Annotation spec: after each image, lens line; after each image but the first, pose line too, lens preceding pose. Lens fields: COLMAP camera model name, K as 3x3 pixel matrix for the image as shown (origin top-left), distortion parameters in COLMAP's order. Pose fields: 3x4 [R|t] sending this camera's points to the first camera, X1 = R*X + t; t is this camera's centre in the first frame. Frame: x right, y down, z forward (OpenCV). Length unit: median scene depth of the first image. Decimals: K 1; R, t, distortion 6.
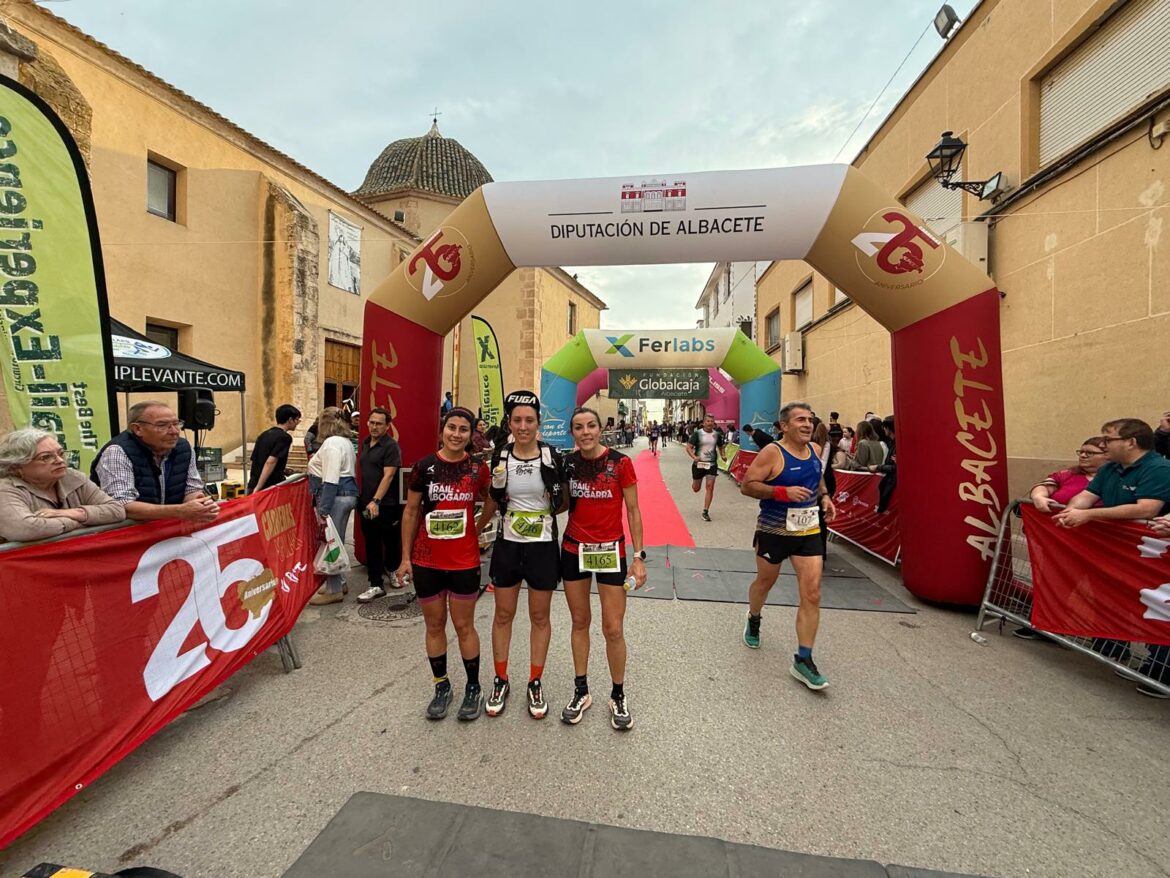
lens RADIAL K [[515.5, 0, 578.6], [0, 515.5, 440.1], [0, 0, 1]] dist [-0.001861, 0.004631]
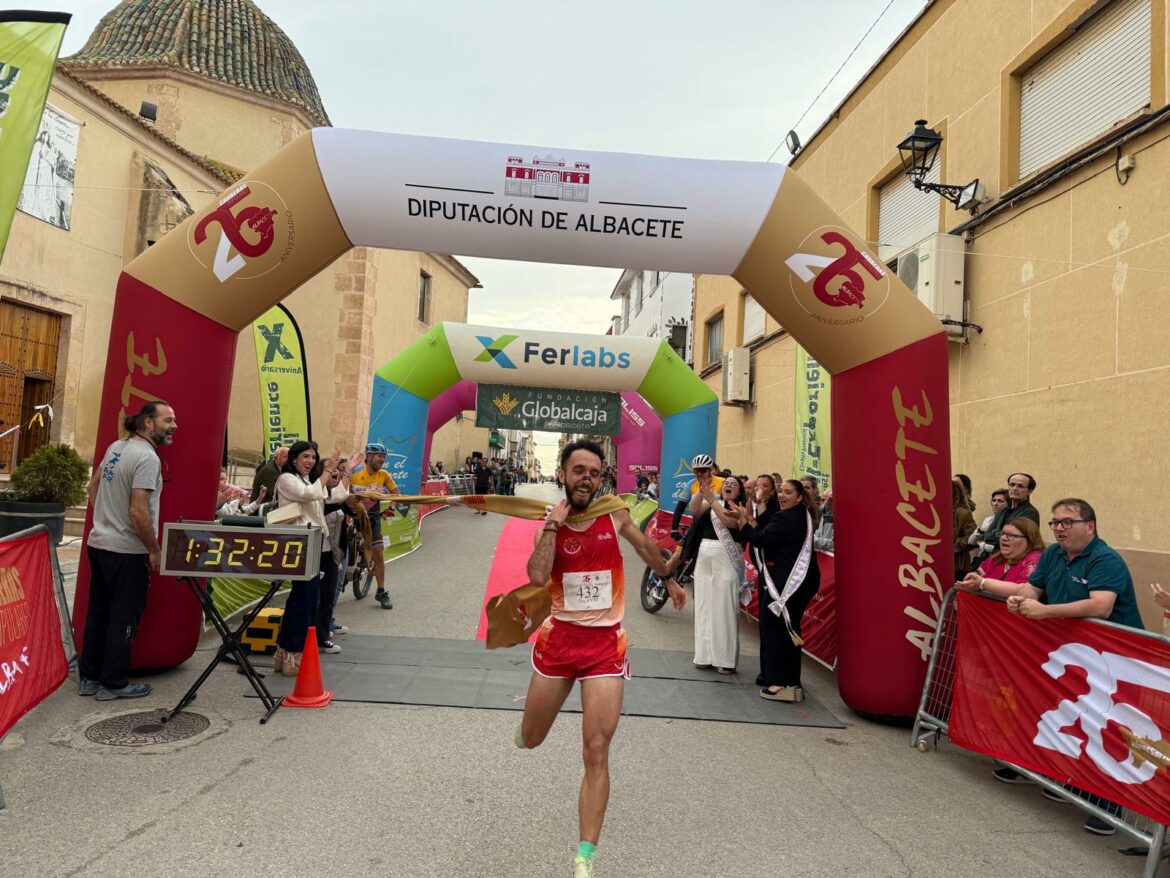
lens RADIAL K [[836.6, 0, 582.3], [0, 836.6, 433.6], [0, 0, 1]] dist [0.084831, -0.106786]
pose [[0.981063, 0.054591, 0.185838, -0.011635], [-0.043239, 0.996974, -0.064603, -0.010773], [-0.188803, 0.055344, 0.980454, -0.155117]]
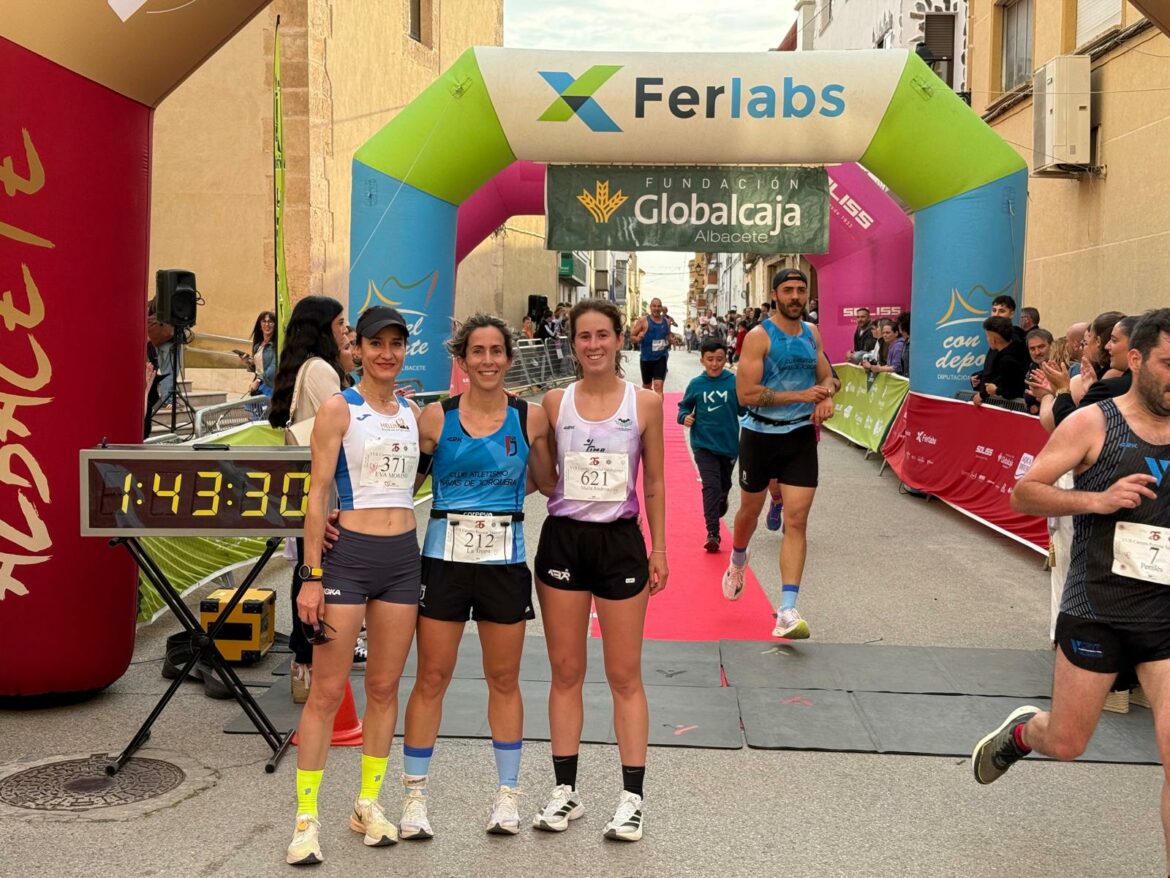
lens RADIAL K [[1712.8, 0, 549.6], [0, 1712.8, 467.0], [0, 0, 1]] dist [0.126590, -0.074259]
pose [[0.996173, -0.008384, 0.087001, -0.066971], [0.002699, 0.997865, 0.065254, -0.013934], [-0.087363, -0.064770, 0.994069, -0.271850]]
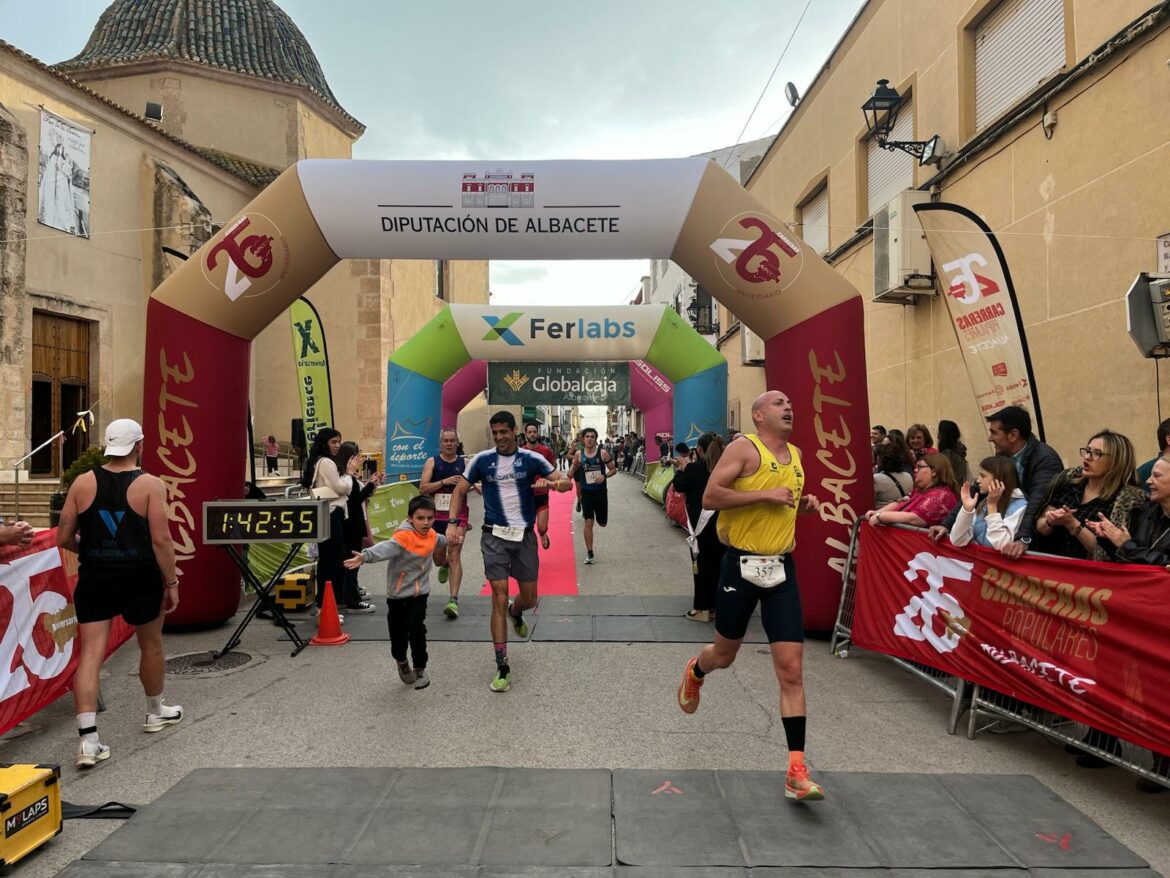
lens RADIAL K [[981.0, 0, 606.7], [0, 981.0, 444.9], [0, 0, 1]] dist [0.082213, -0.140542]
pose [[0.992240, -0.015913, 0.123313, 0.081125], [0.018511, 0.999630, -0.019949, 0.003077], [-0.122950, 0.022077, 0.992167, -0.497801]]
